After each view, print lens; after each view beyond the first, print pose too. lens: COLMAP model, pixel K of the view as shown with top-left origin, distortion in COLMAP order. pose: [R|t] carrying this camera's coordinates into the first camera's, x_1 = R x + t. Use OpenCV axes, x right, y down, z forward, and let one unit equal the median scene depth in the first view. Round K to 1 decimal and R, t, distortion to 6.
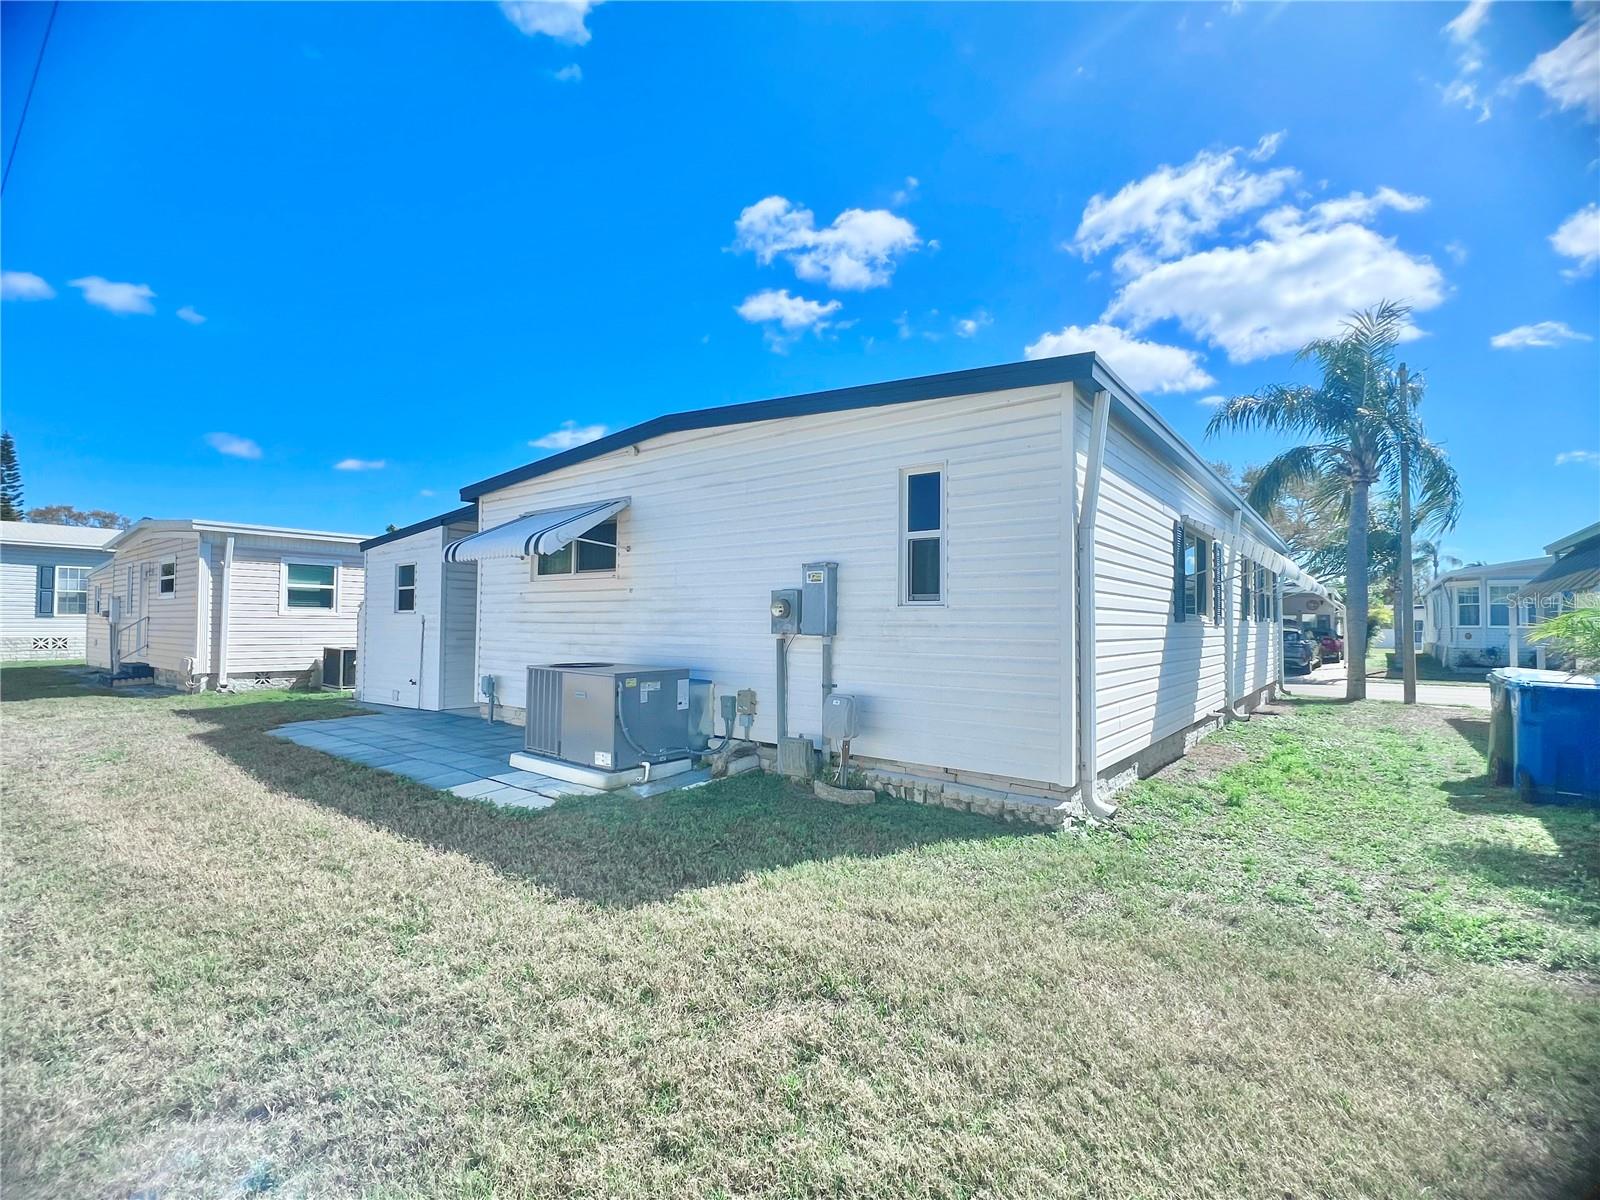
lens RADIAL K [[719.6, 0, 800.0], [0, 719.6, 600.0], [0, 0, 1]] dist [-0.000317, -0.000076]
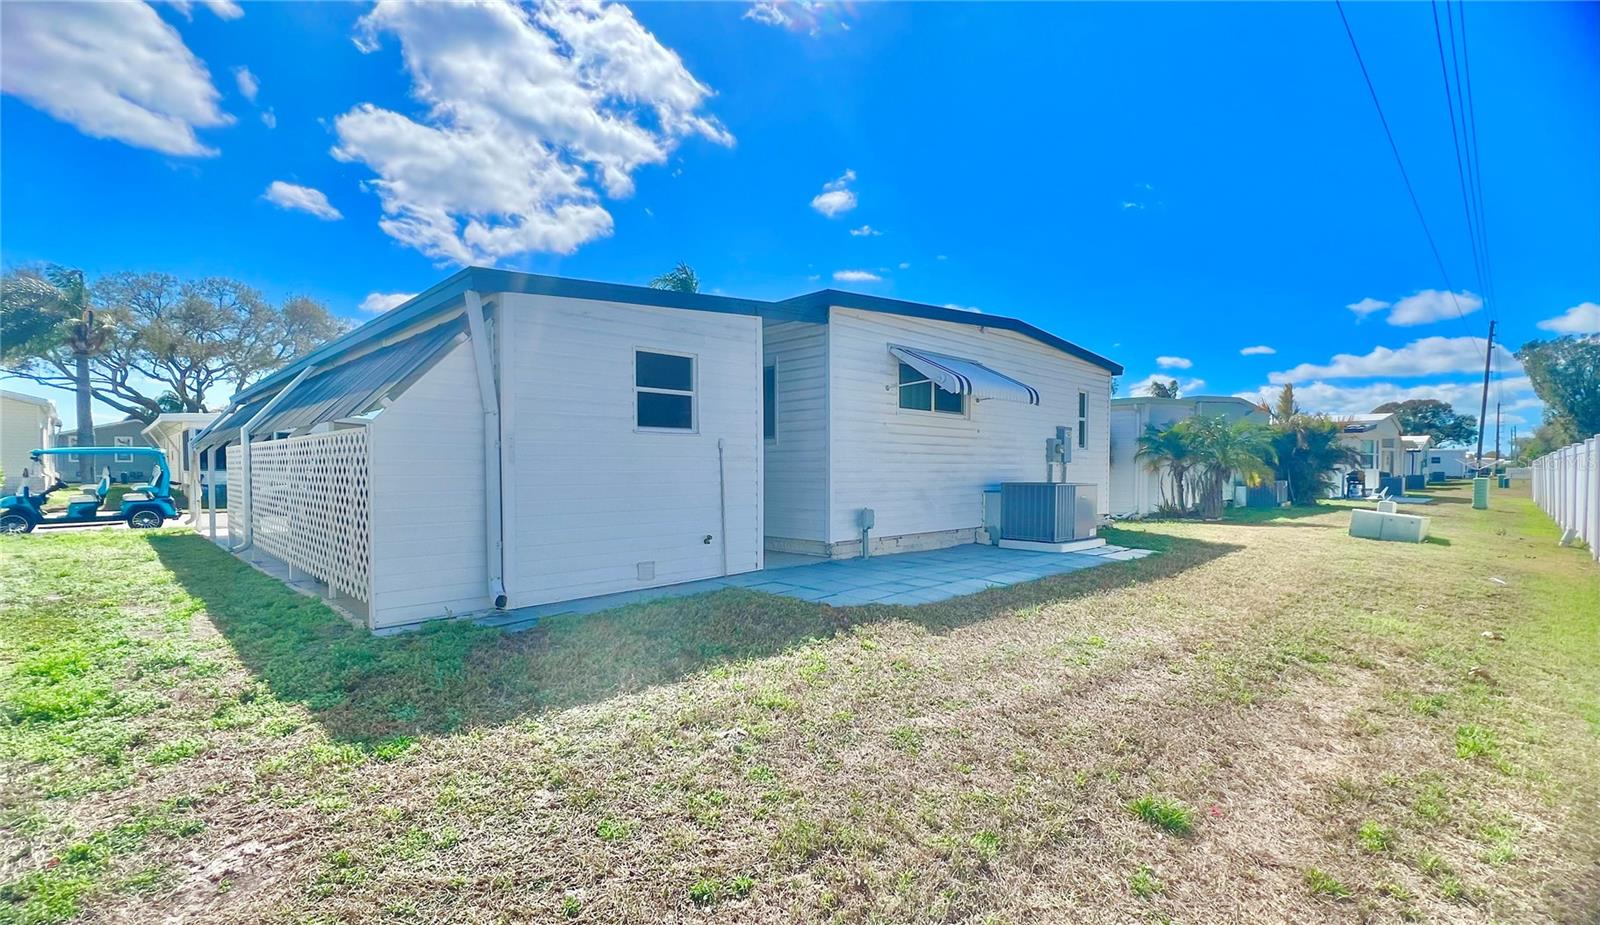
lens RADIAL K [[715.2, 0, 800.0], [0, 715.2, 462.5], [0, 0, 1]] dist [0.000789, 0.000073]
pose [[0.124561, -0.014714, 0.992103, -1.632464], [-0.052348, 0.998400, 0.021380, 0.035086], [-0.990830, -0.054597, 0.123591, 1.160784]]
